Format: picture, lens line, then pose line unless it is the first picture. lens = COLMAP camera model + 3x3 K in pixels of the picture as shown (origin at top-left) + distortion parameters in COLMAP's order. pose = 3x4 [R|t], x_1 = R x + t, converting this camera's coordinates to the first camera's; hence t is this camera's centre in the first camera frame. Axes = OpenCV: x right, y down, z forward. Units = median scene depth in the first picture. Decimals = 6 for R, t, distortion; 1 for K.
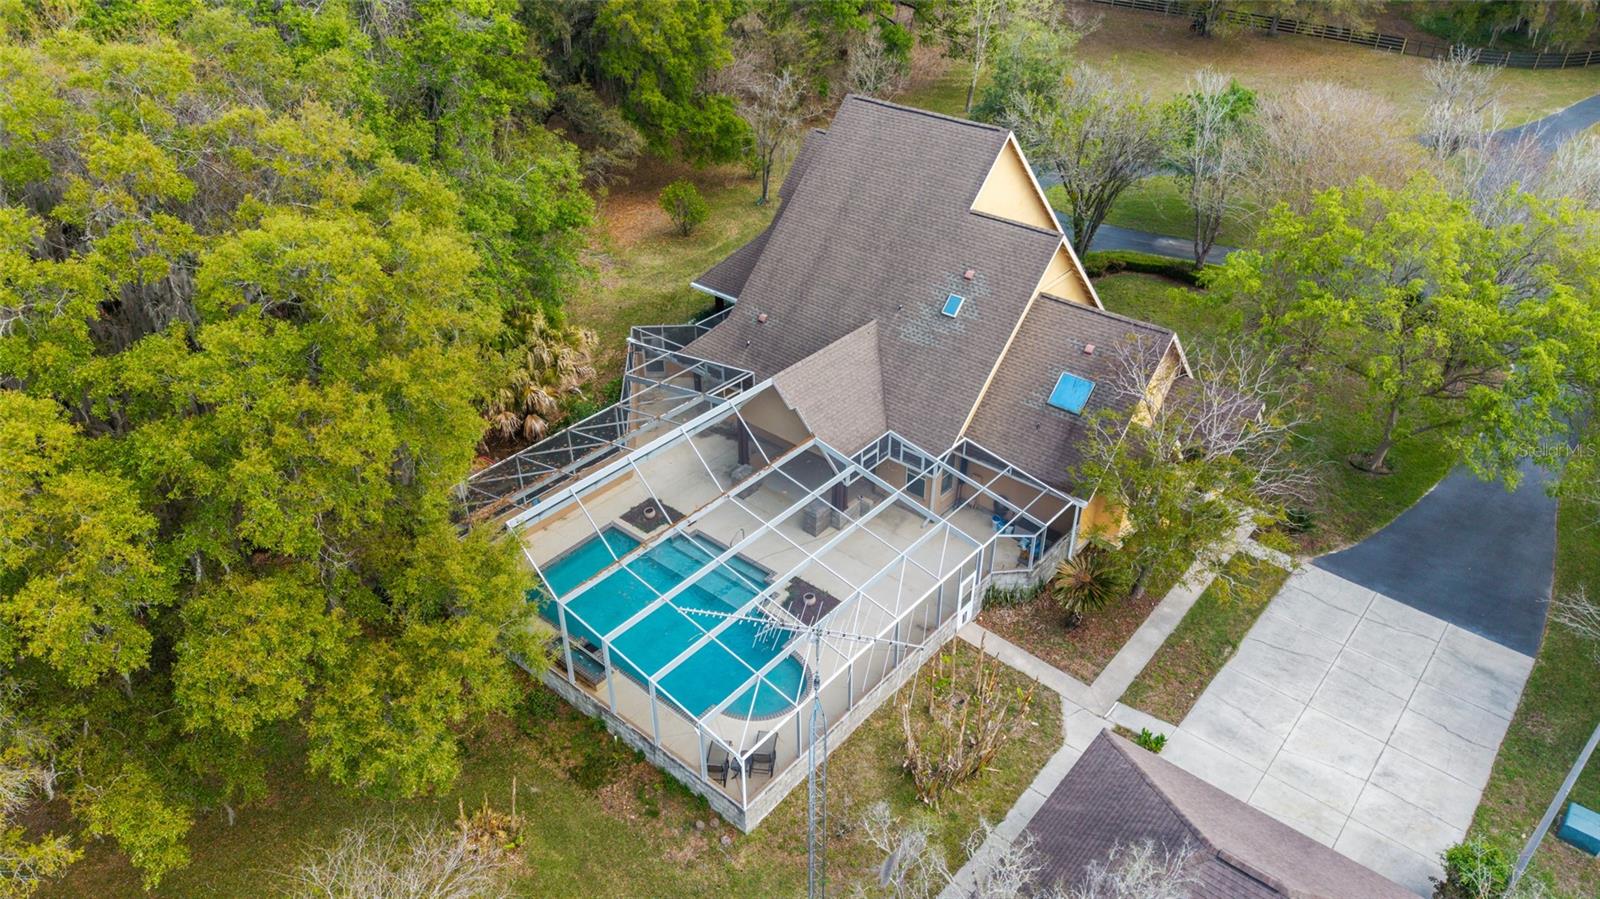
lens RADIAL K [[1077.1, 0, 801.7], [0, 1077.1, 460.1], [0, 0, 1]] dist [0.065144, -0.113608]
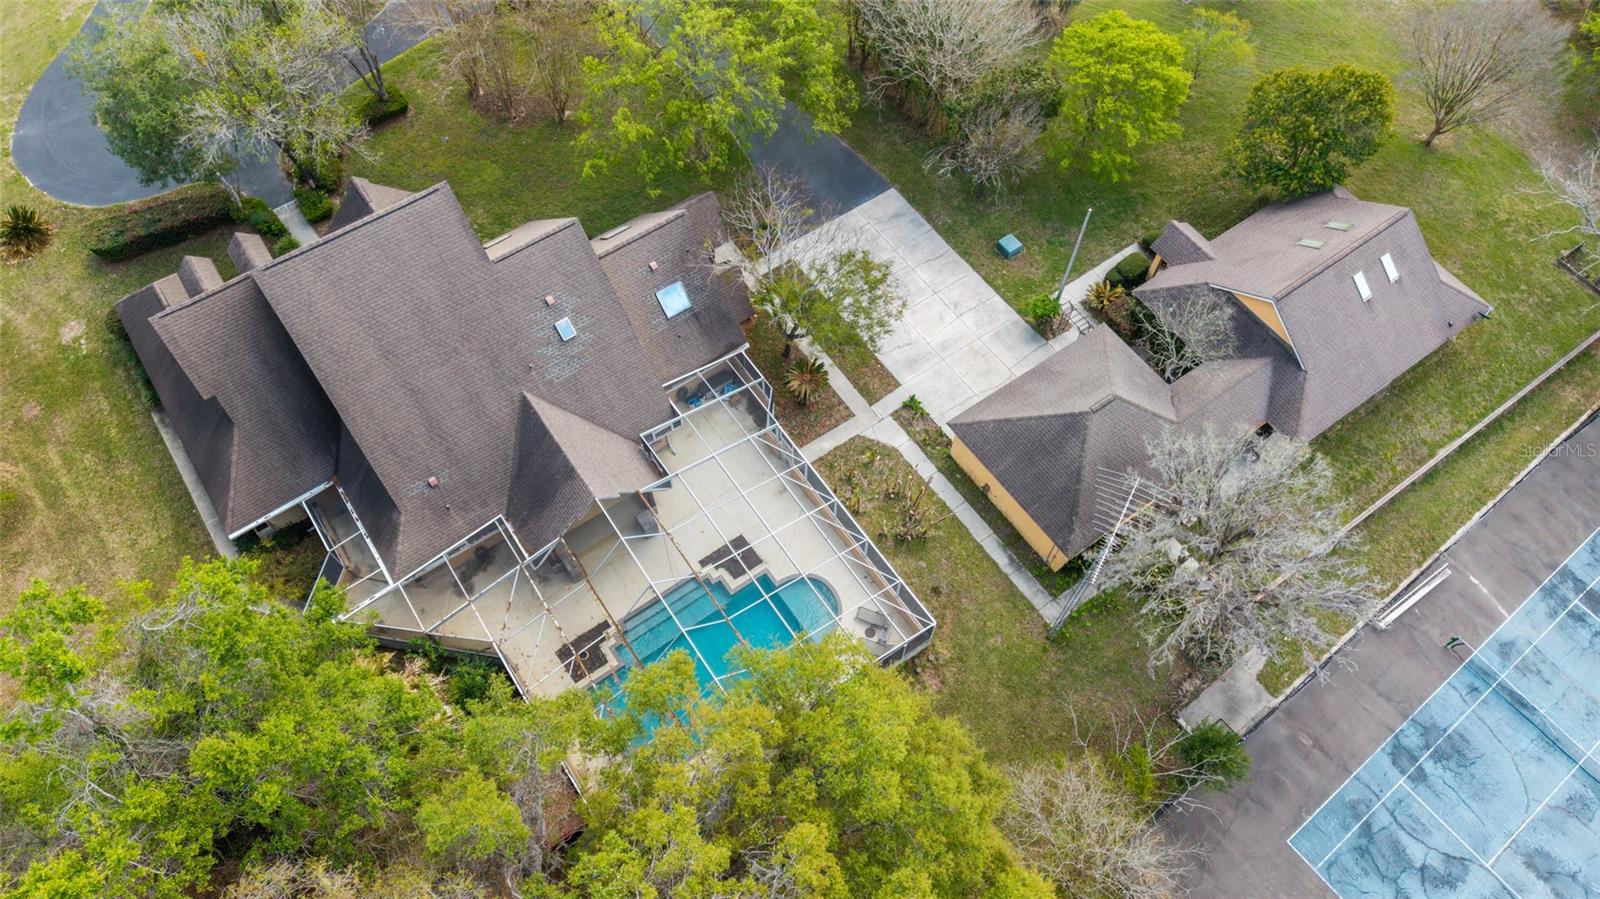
lens RADIAL K [[1077.5, 0, 800.0], [0, 1077.5, 449.5], [0, 0, 1]] dist [0.008113, 0.001636]
pose [[0.264165, -0.843627, 0.467451, -0.496509], [0.538006, 0.531148, 0.654547, -0.785329], [-0.800479, 0.078584, 0.594187, 0.148501]]
